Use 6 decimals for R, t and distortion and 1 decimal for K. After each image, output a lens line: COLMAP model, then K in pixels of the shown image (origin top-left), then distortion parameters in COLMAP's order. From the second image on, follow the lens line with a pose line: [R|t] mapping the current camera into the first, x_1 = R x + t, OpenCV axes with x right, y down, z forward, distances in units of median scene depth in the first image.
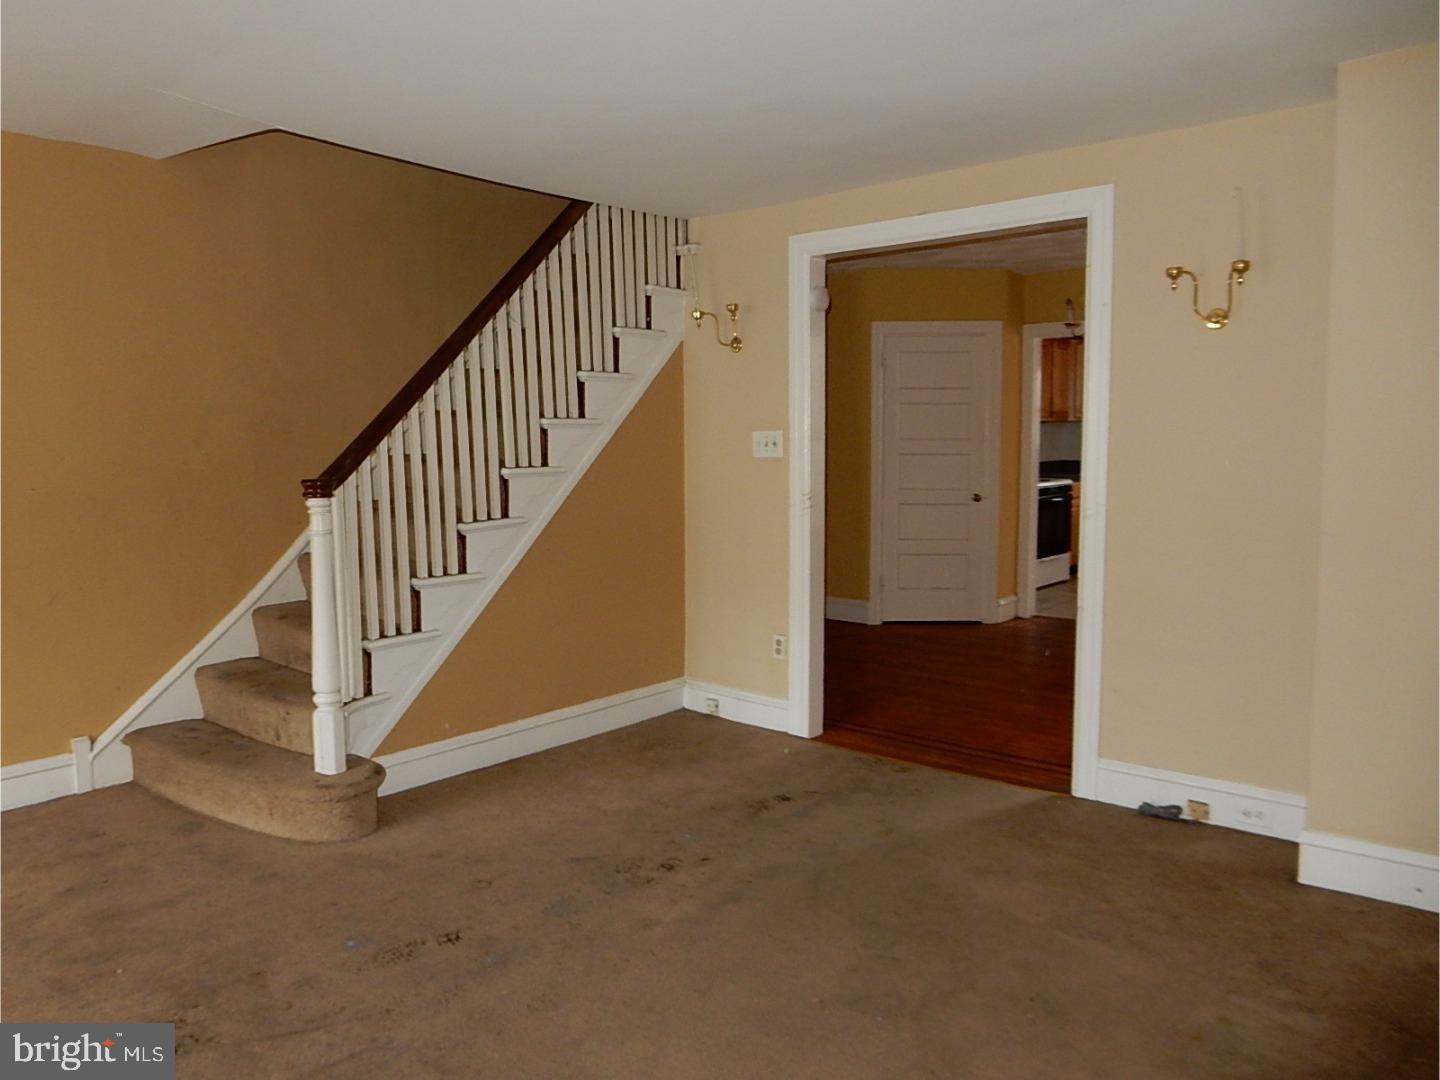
lens RADIAL K [[1078.5, 0, 720.0], [0, 1078.5, 540.0], [0, 0, 1]] dist [-0.007151, -0.003837]
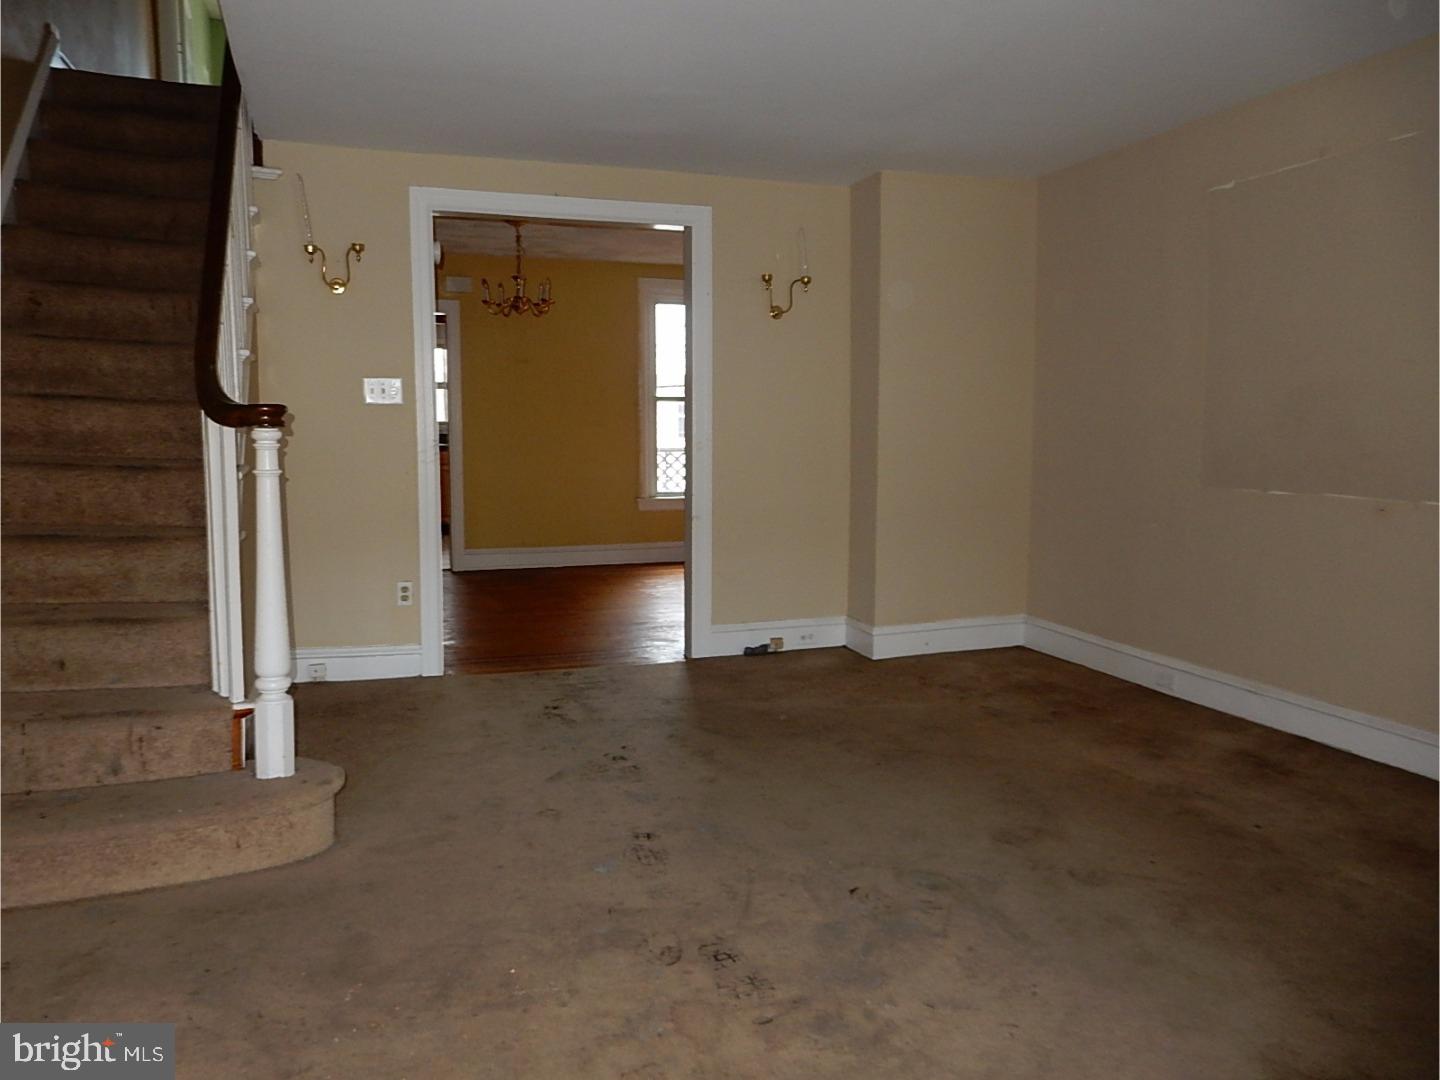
lens RADIAL K [[1070.1, 0, 720.0], [0, 1070.1, 540.0], [0, 0, 1]] dist [-0.001266, -0.004246]
pose [[0.504957, -0.082717, 0.859172, -0.845710], [0.076467, 0.995771, 0.050926, 0.027003], [-0.859751, 0.039983, 0.509146, 0.306313]]
